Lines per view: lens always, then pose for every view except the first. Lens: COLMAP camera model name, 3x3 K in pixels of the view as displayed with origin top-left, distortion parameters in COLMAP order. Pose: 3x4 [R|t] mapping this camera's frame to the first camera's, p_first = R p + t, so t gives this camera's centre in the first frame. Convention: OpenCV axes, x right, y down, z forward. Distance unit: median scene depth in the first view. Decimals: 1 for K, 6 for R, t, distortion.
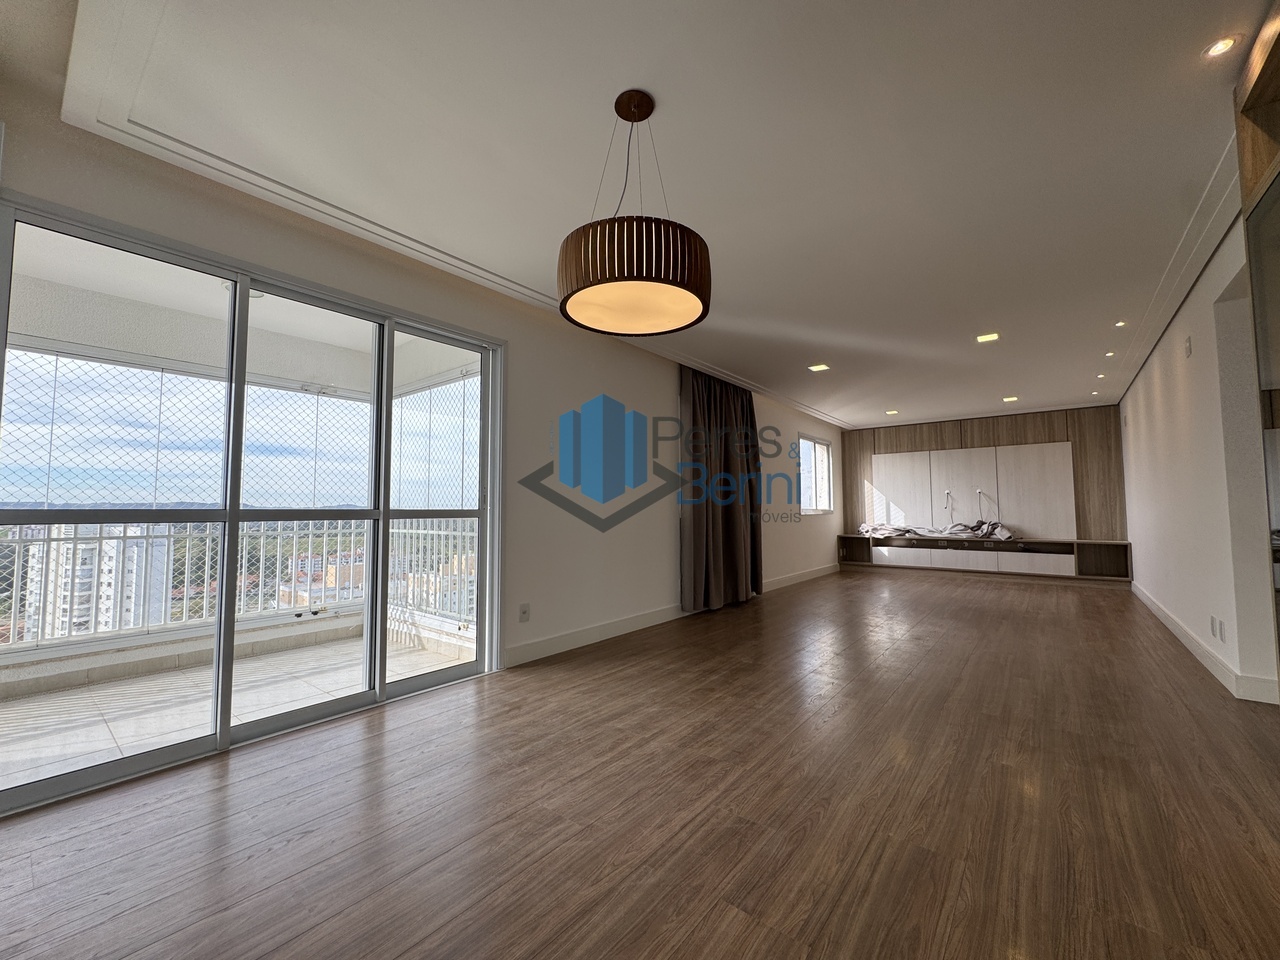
lens RADIAL K [[513.6, 0, 640.0], [0, 513.6, 480.0], [0, 0, 1]] dist [-0.002272, 0.000044]
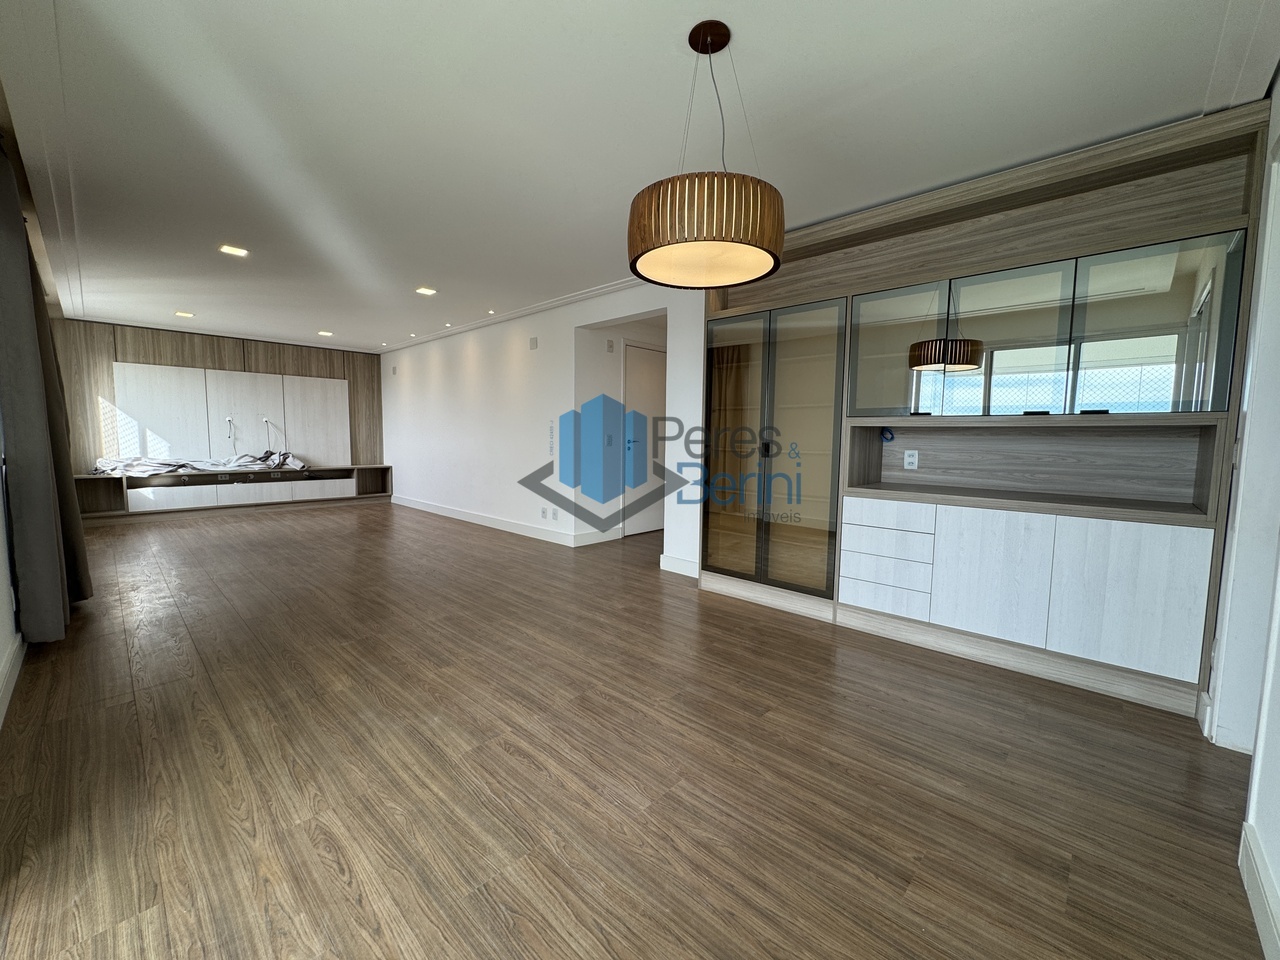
lens RADIAL K [[508.1, 0, 647.3], [0, 508.1, 479.8], [0, 0, 1]] dist [-0.000689, 0.000047]
pose [[0.077806, -0.081446, 0.993636, -0.253443], [-0.070223, 0.993734, 0.086953, 0.000788], [-0.994492, -0.076542, 0.071599, 0.246981]]
